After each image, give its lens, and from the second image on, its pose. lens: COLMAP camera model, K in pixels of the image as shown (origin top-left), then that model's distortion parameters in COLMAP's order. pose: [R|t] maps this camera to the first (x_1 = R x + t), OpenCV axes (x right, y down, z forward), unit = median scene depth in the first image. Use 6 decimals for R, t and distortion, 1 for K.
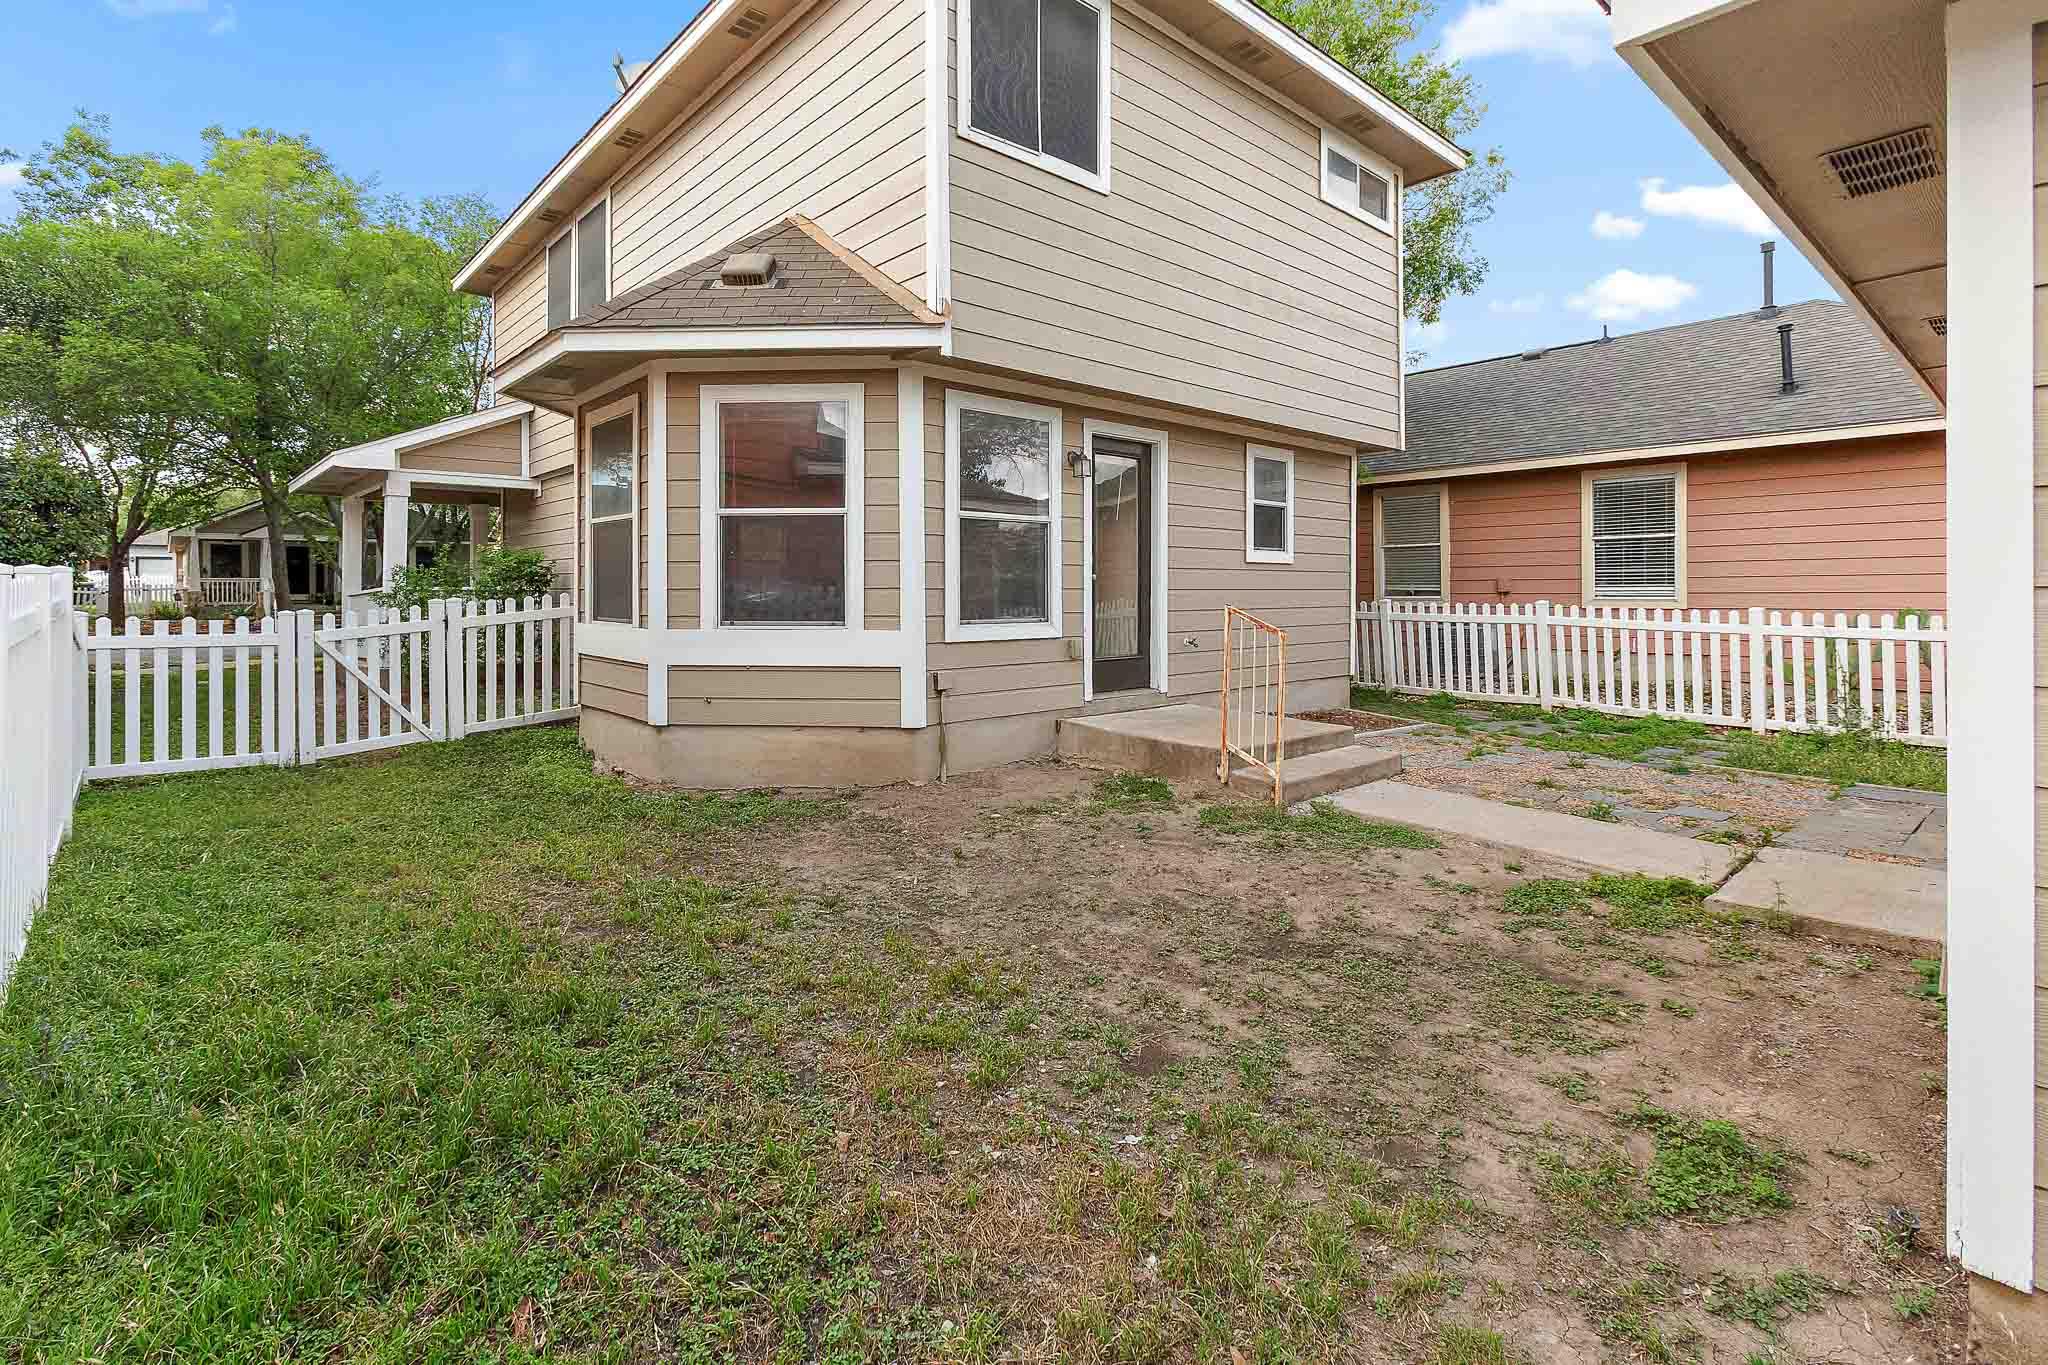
lens RADIAL K [[969.5, 0, 997.8], [0, 969.5, 630.6], [0, 0, 1]] dist [0.024777, 0.000462]
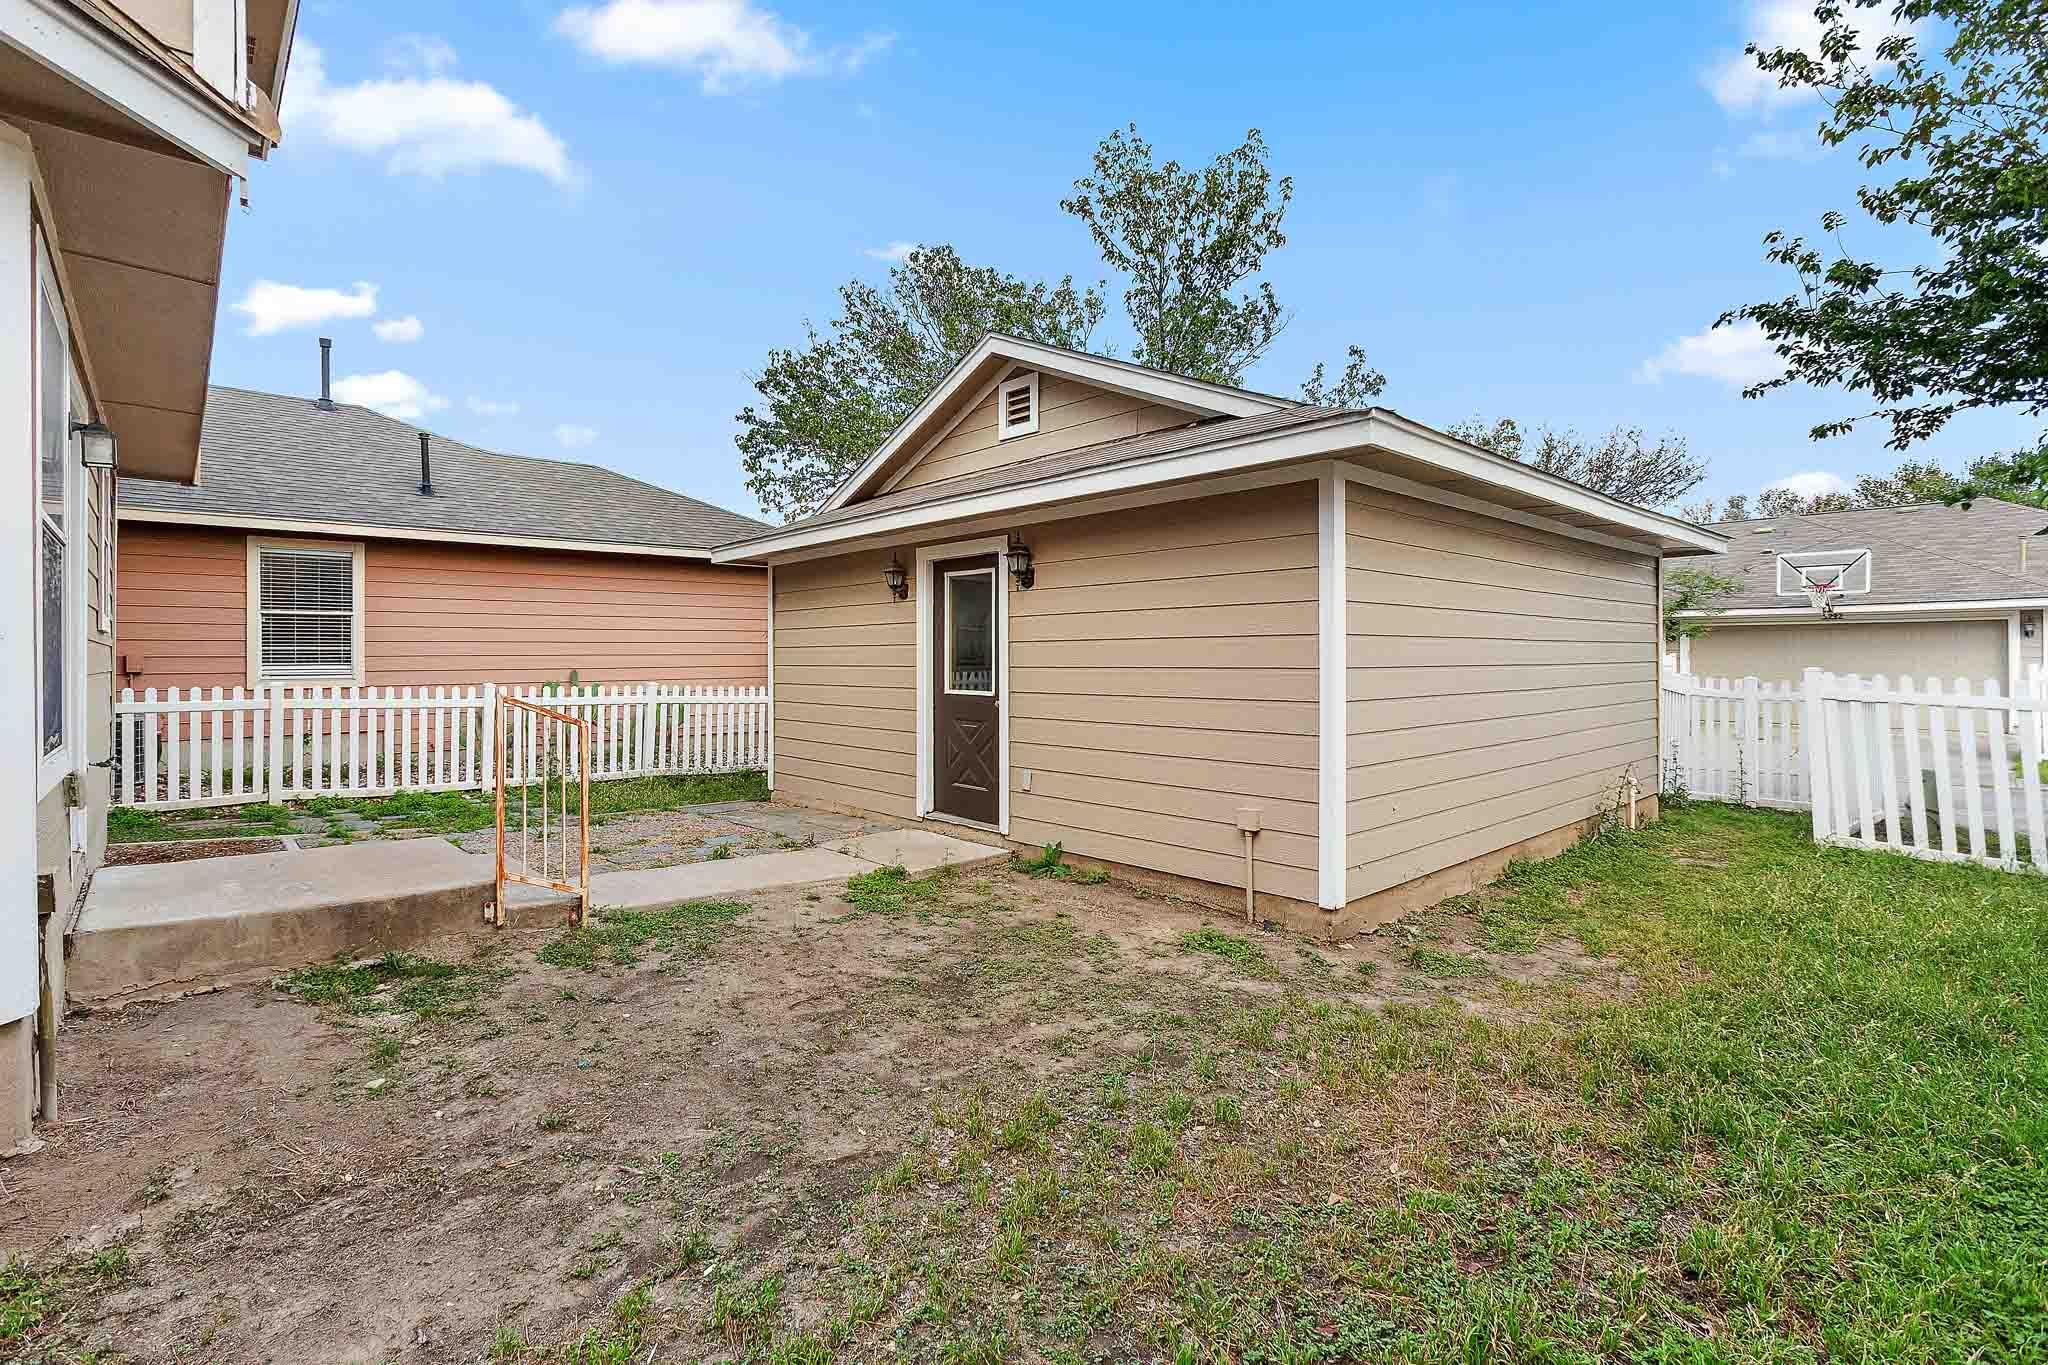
lens RADIAL K [[969.5, 0, 997.8], [0, 969.5, 630.6], [0, 0, 1]] dist [0.024777, 0.000462]
pose [[-0.028024, 0.029078, 0.999184, -0.337262], [0.043446, 0.998668, -0.027844, -0.023485], [-0.998663, 0.042630, -0.029250, 0.373940]]
